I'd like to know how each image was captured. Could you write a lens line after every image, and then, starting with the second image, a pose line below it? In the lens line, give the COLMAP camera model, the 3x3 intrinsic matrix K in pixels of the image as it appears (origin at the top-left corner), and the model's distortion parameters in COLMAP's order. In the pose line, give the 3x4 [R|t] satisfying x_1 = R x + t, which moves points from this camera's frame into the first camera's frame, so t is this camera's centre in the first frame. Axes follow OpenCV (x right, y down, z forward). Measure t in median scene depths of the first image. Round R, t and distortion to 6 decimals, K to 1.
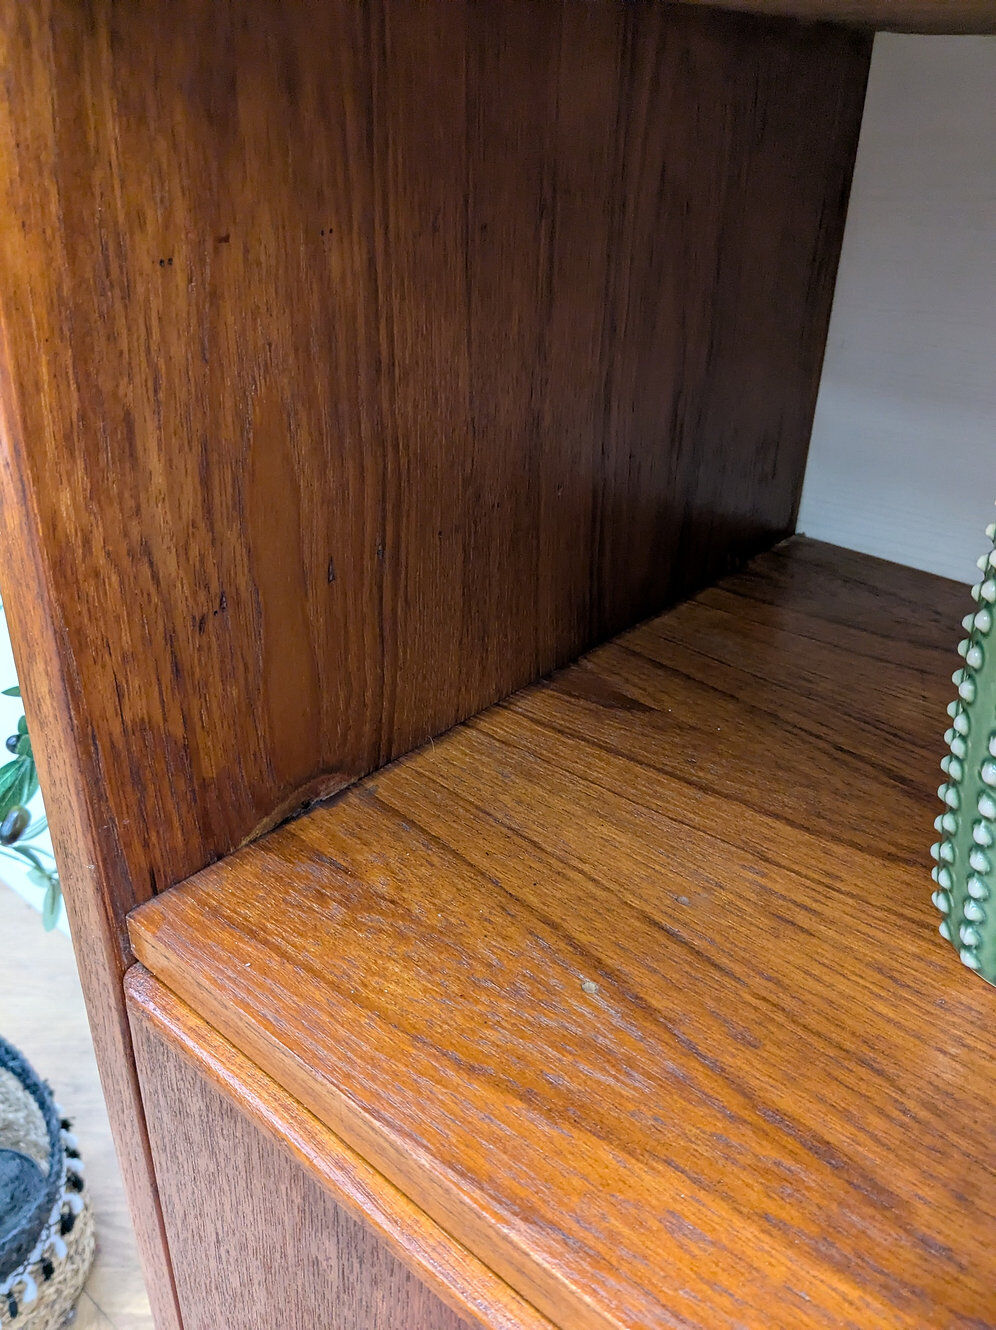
lens RADIAL K [[1048.4, 0, 486.0], [0, 1048.4, 641.9], [0, 0, 1]] dist [0.049514, -0.090970]
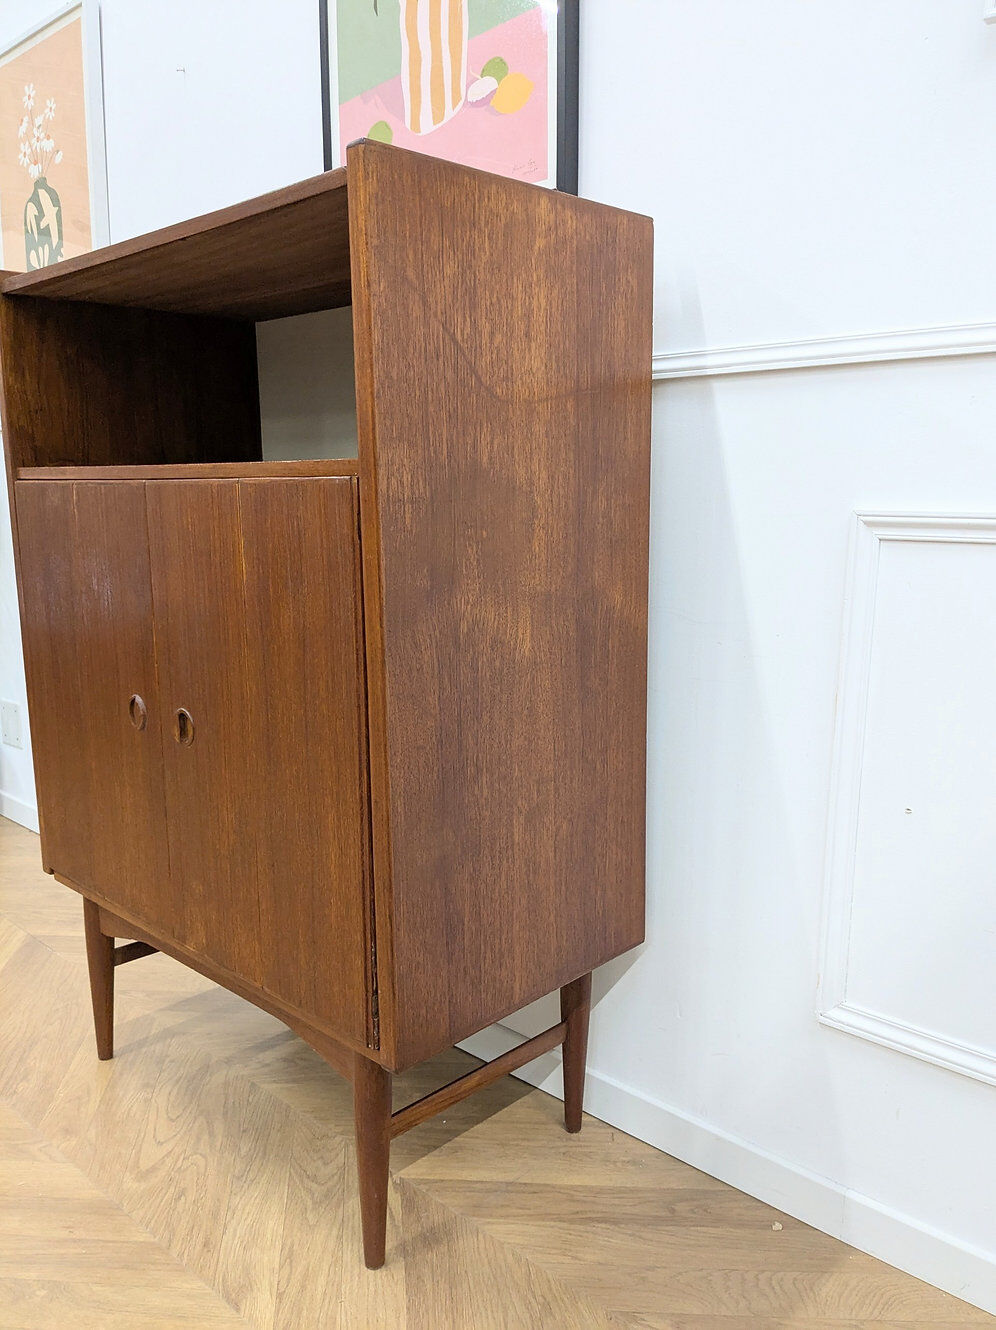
lens RADIAL K [[1048.4, 0, 519.8], [0, 1048.4, 669.9], [0, 0, 1]] dist [0.049514, -0.090970]
pose [[0.999183, -0.021539, -0.034204, 2.347294], [0.010713, 0.957056, -0.289705, 2.836654], [0.038975, 0.289102, 0.956505, -3.654728]]
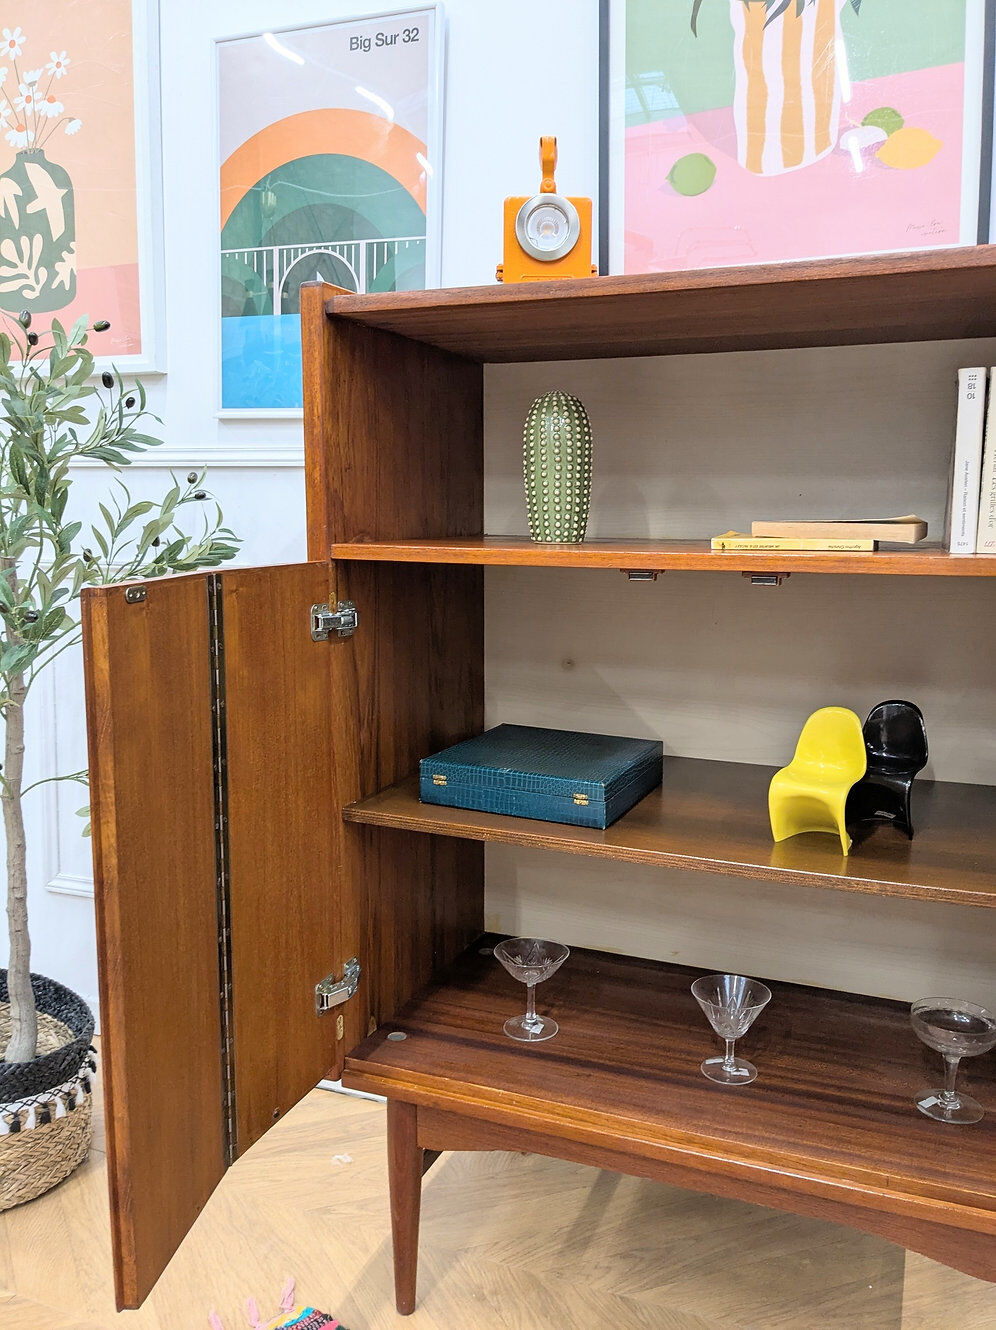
lens RADIAL K [[1048.4, 0, 521.2], [0, 1048.4, 648.7], [0, 0, 1]] dist [0.049514, -0.090970]
pose [[0.939964, -0.059939, 0.335968, -1.051534], [0.167124, 0.939179, -0.300022, 1.972504], [-0.297551, 0.338158, 0.892812, -2.582523]]
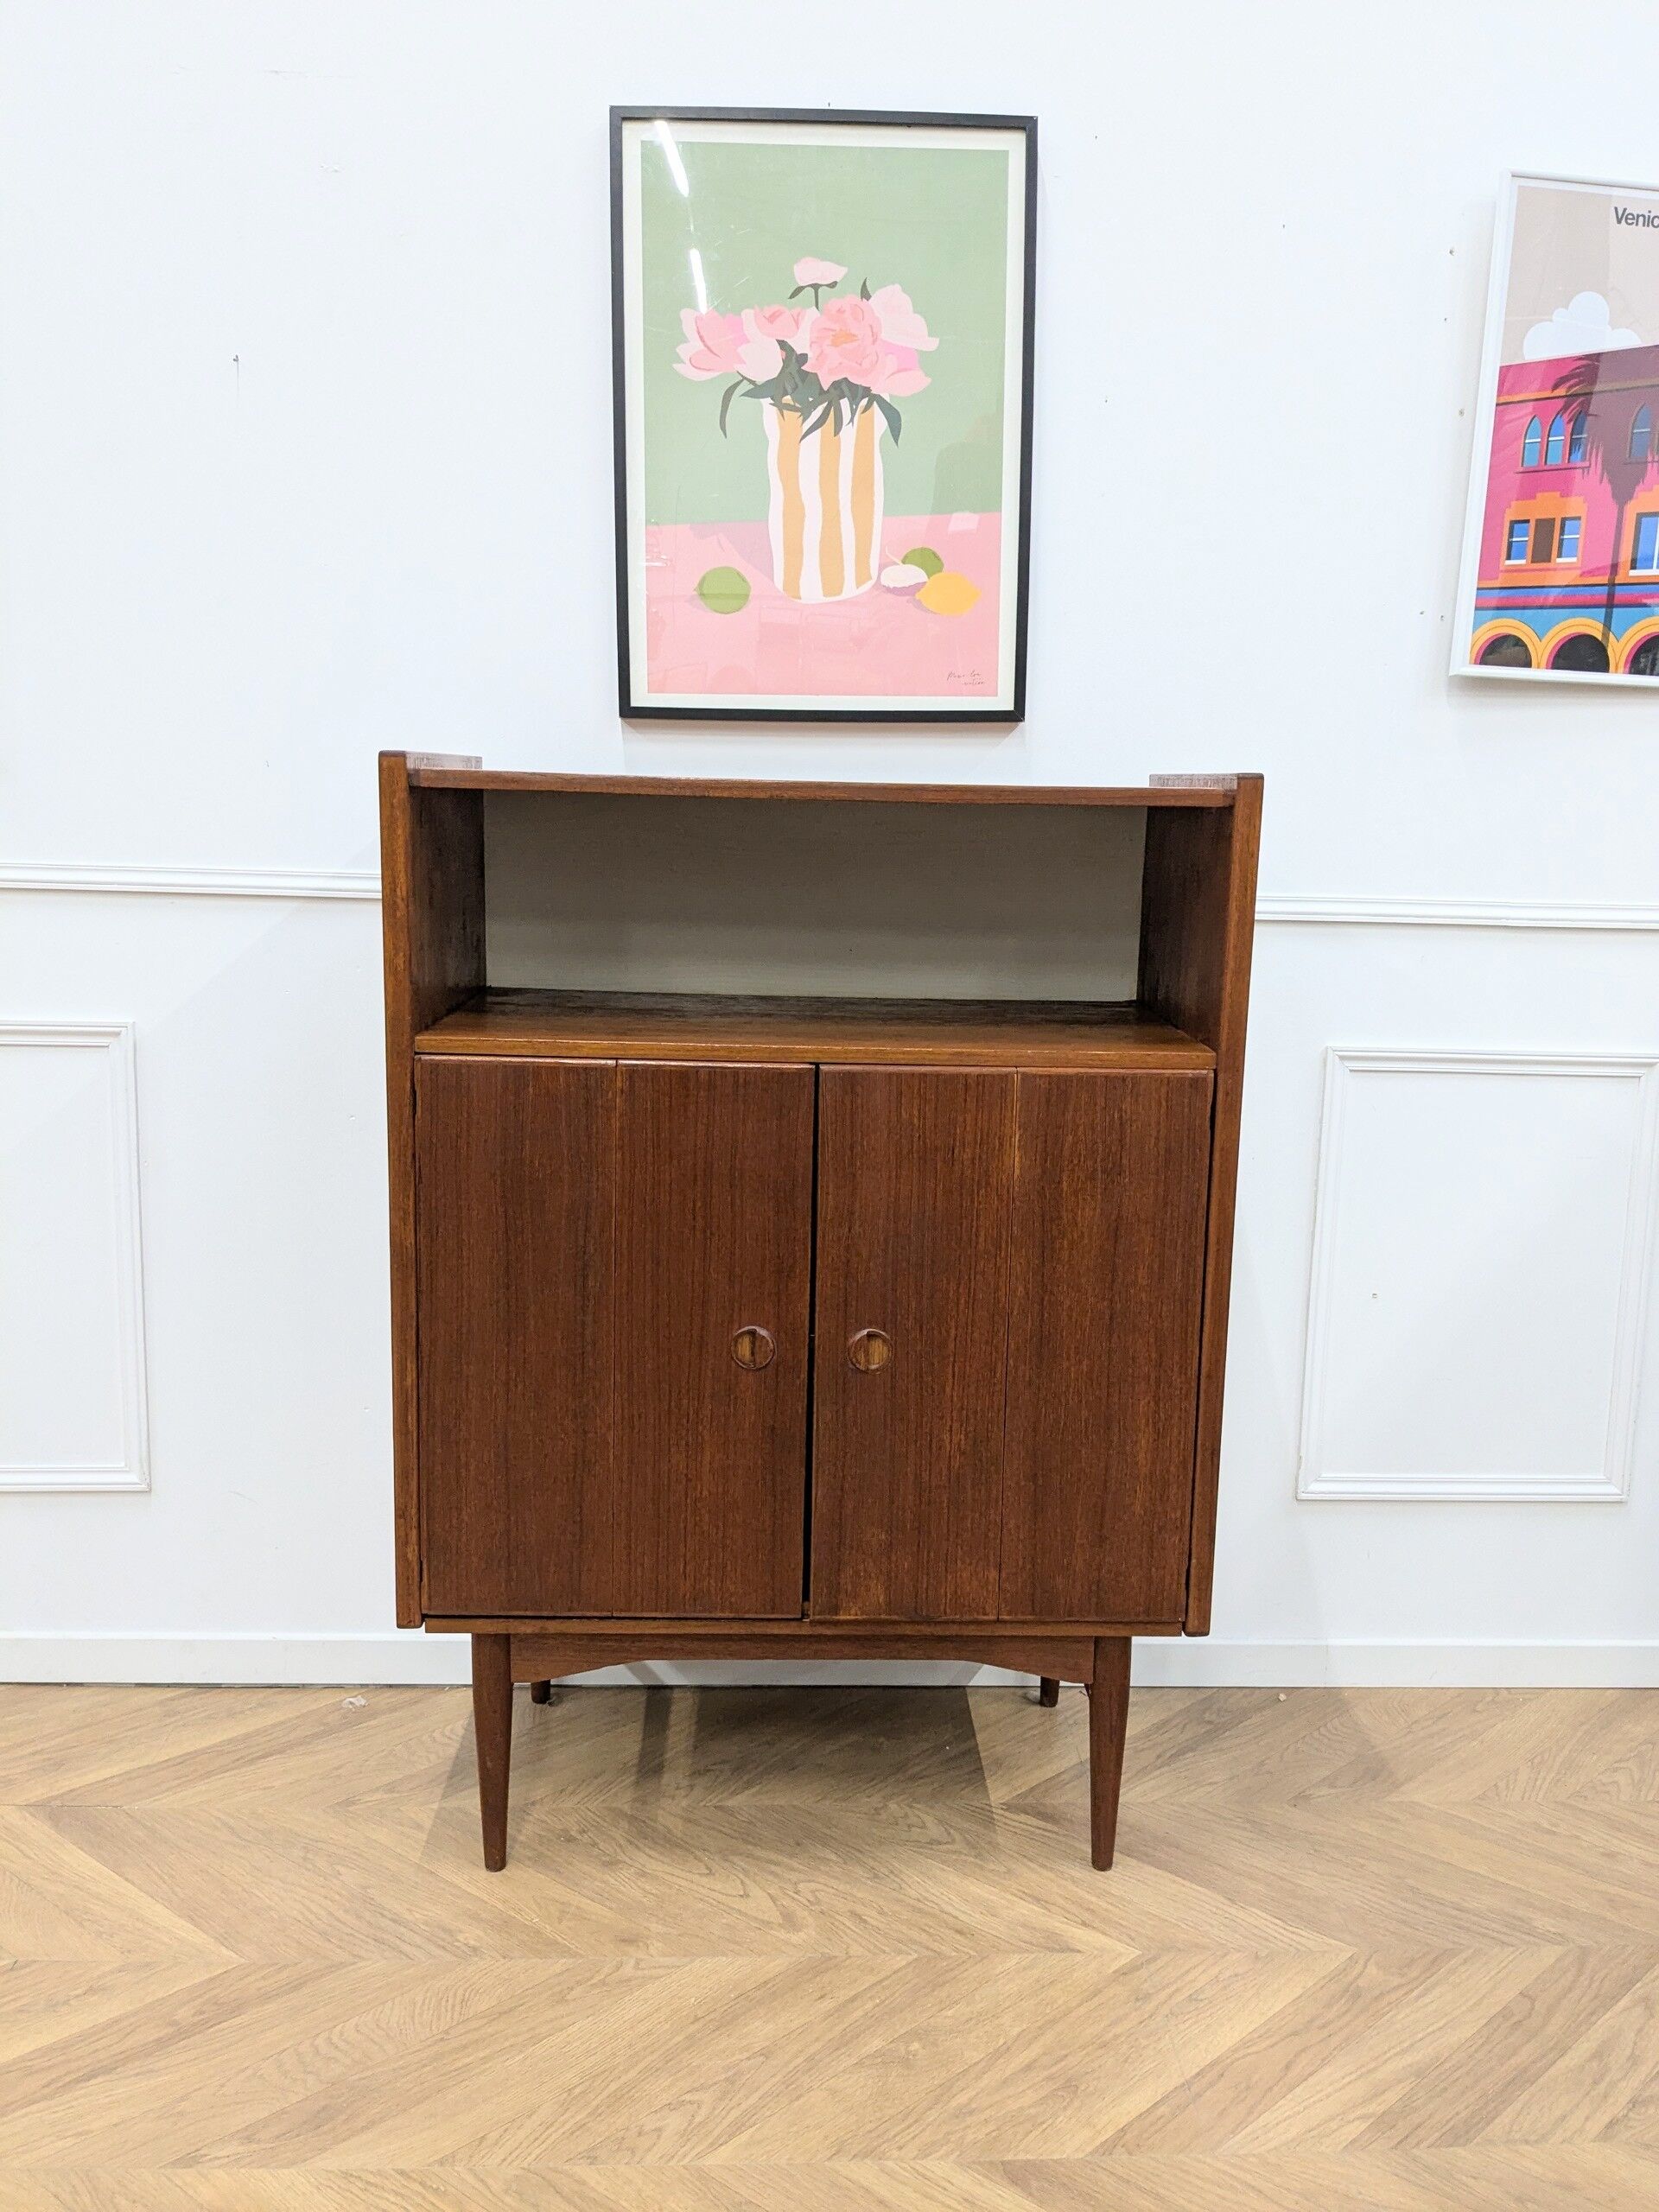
lens RADIAL K [[1743.7, 0, 836.9], [0, 1743.7, 1100.9], [0, 0, 1]] dist [0.049514, -0.090970]
pose [[0.728184, -0.122359, 0.674371, -3.391234], [0.301748, 0.940679, -0.155149, 1.857512], [-0.615383, 0.316467, 0.721909, -4.096650]]
